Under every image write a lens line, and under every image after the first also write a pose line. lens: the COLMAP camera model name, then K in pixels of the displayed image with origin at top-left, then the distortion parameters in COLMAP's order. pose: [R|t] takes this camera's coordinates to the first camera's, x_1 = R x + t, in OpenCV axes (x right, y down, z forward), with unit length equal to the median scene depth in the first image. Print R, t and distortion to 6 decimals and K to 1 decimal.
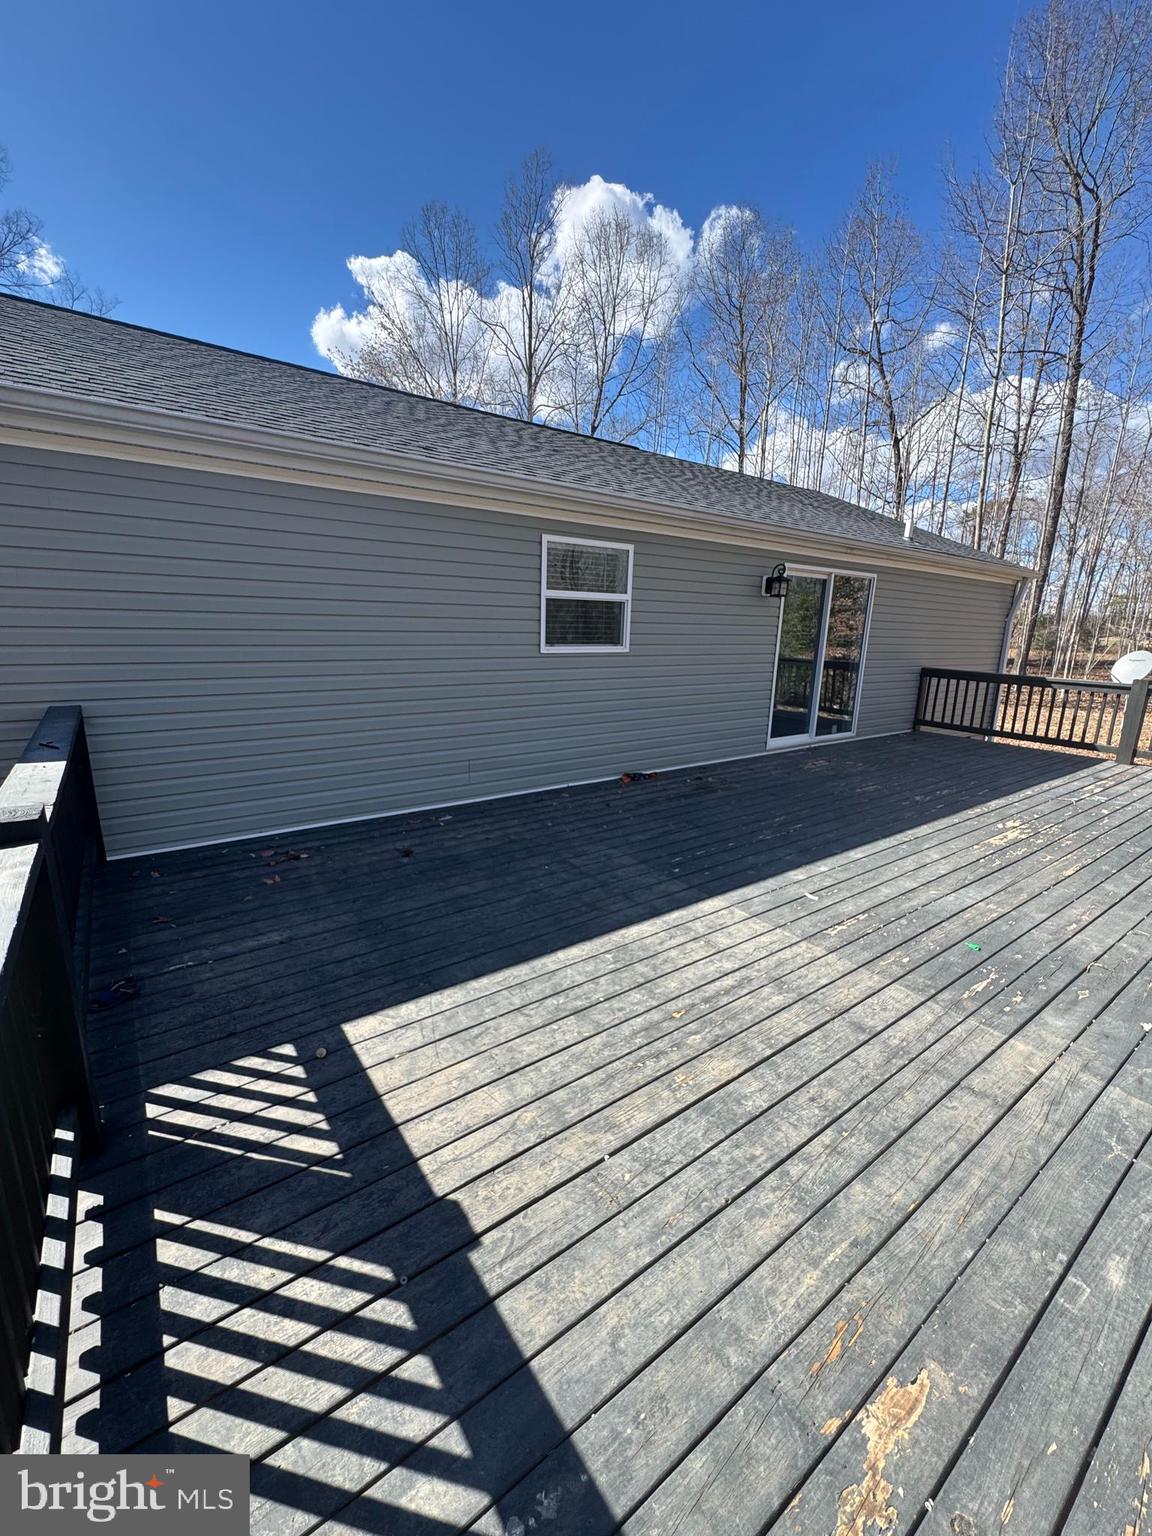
lens RADIAL K [[612.8, 0, 577.2], [0, 612.8, 763.4], [0, 0, 1]] dist [-0.007655, 0.001397]
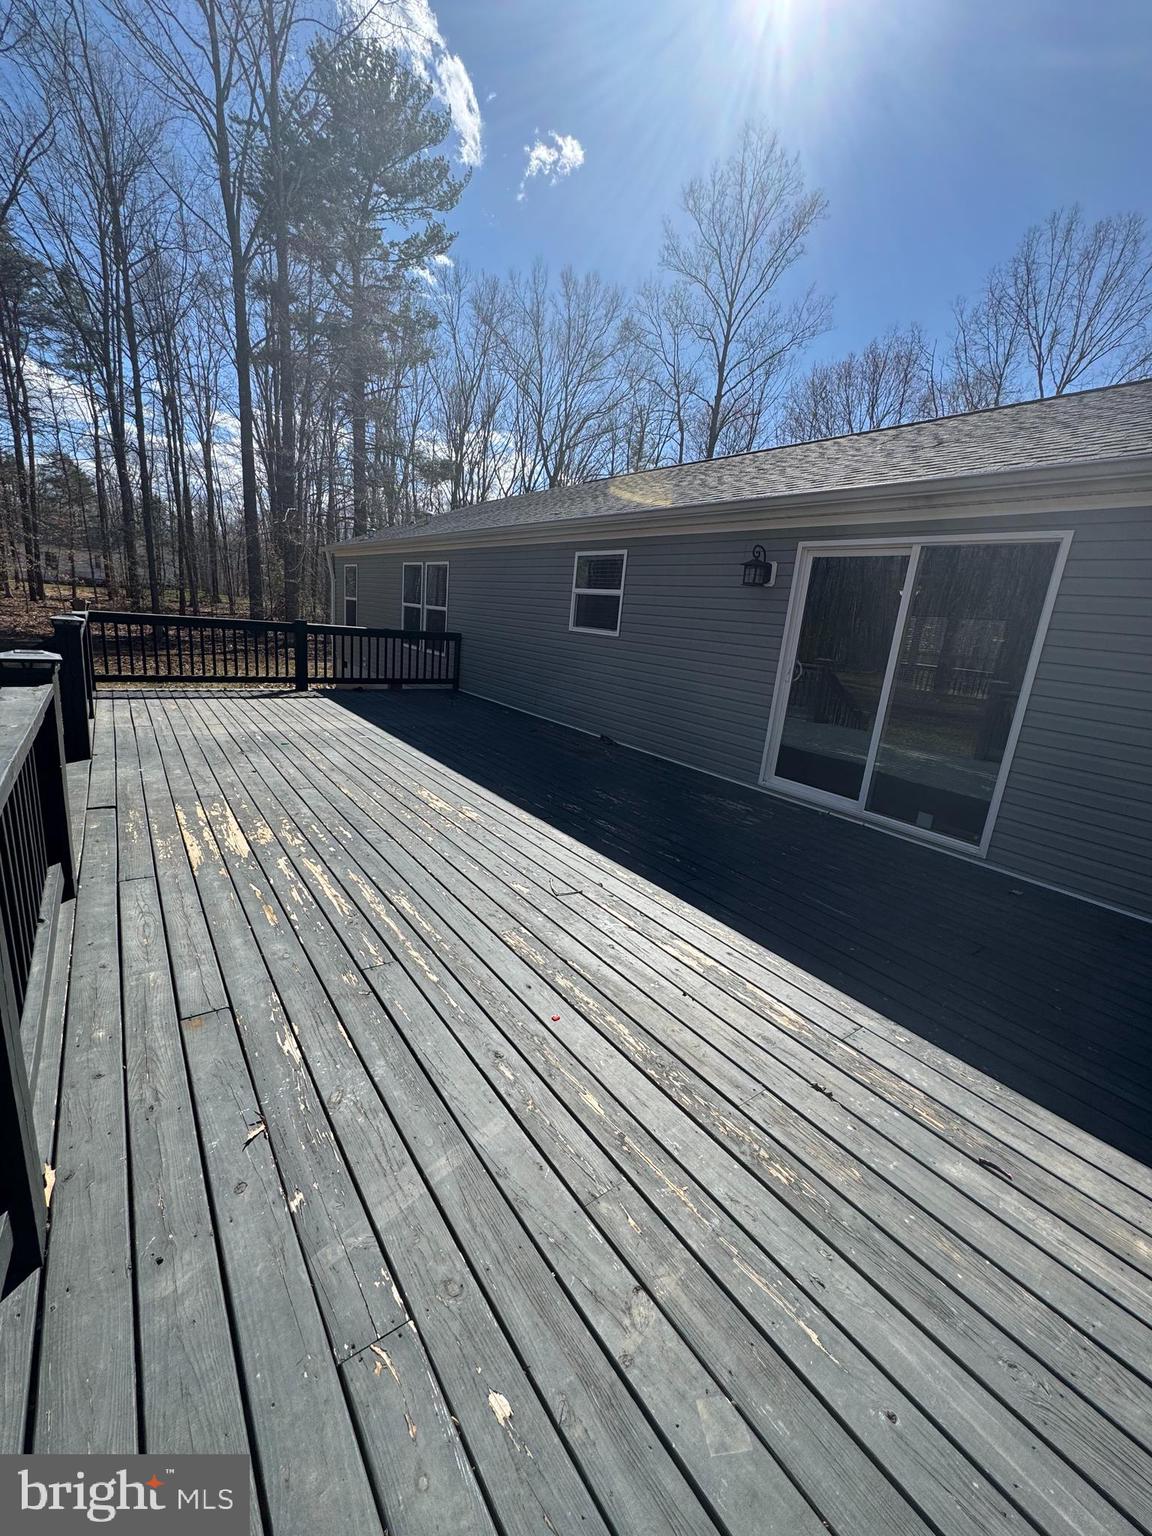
lens RADIAL K [[612.8, 0, 586.8], [0, 612.8, 772.6], [0, 0, 1]] dist [-0.007655, 0.001397]
pose [[0.029188, 0.222266, -0.974549, 1.950875], [-0.315407, 0.927203, 0.202021, -0.230742], [0.948507, 0.301483, 0.097168, 1.320530]]
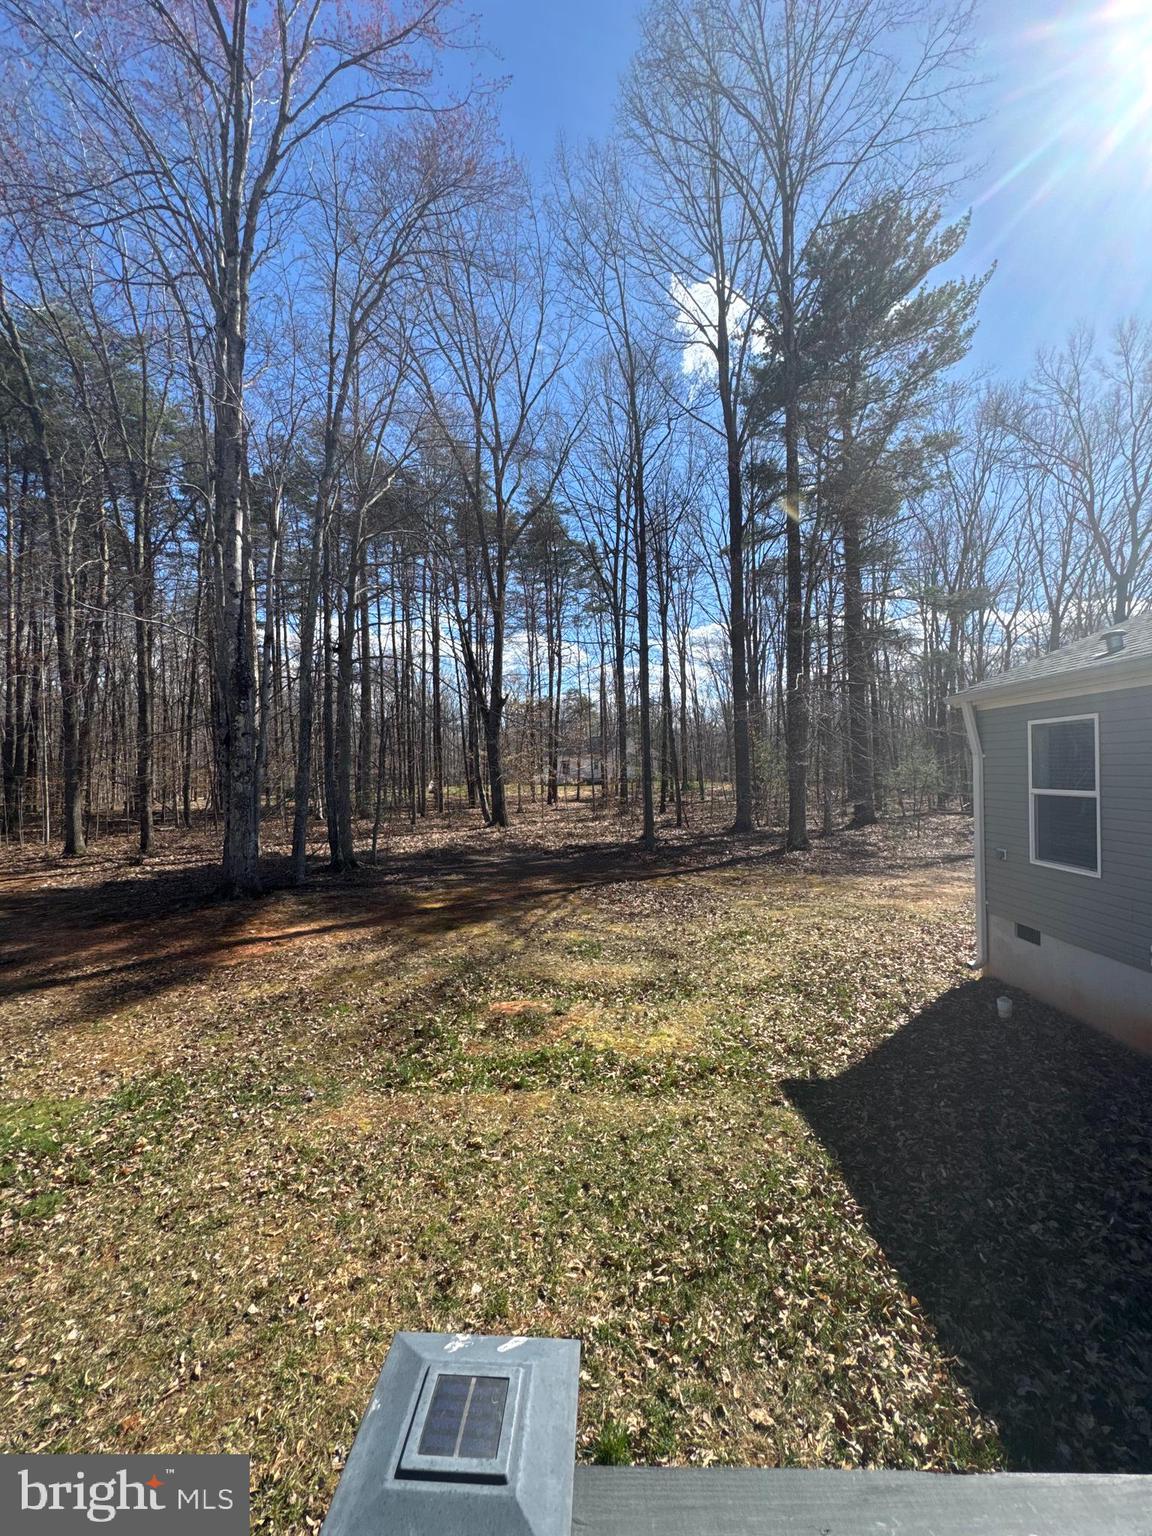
lens RADIAL K [[612.8, 0, 575.0], [0, 612.8, 768.7], [0, 0, 1]] dist [-0.007655, 0.001397]
pose [[-0.613958, -0.026031, -0.788910, 1.699749], [-0.189850, 0.974987, 0.115577, -0.202476], [0.766168, 0.220734, -0.603543, 1.140165]]
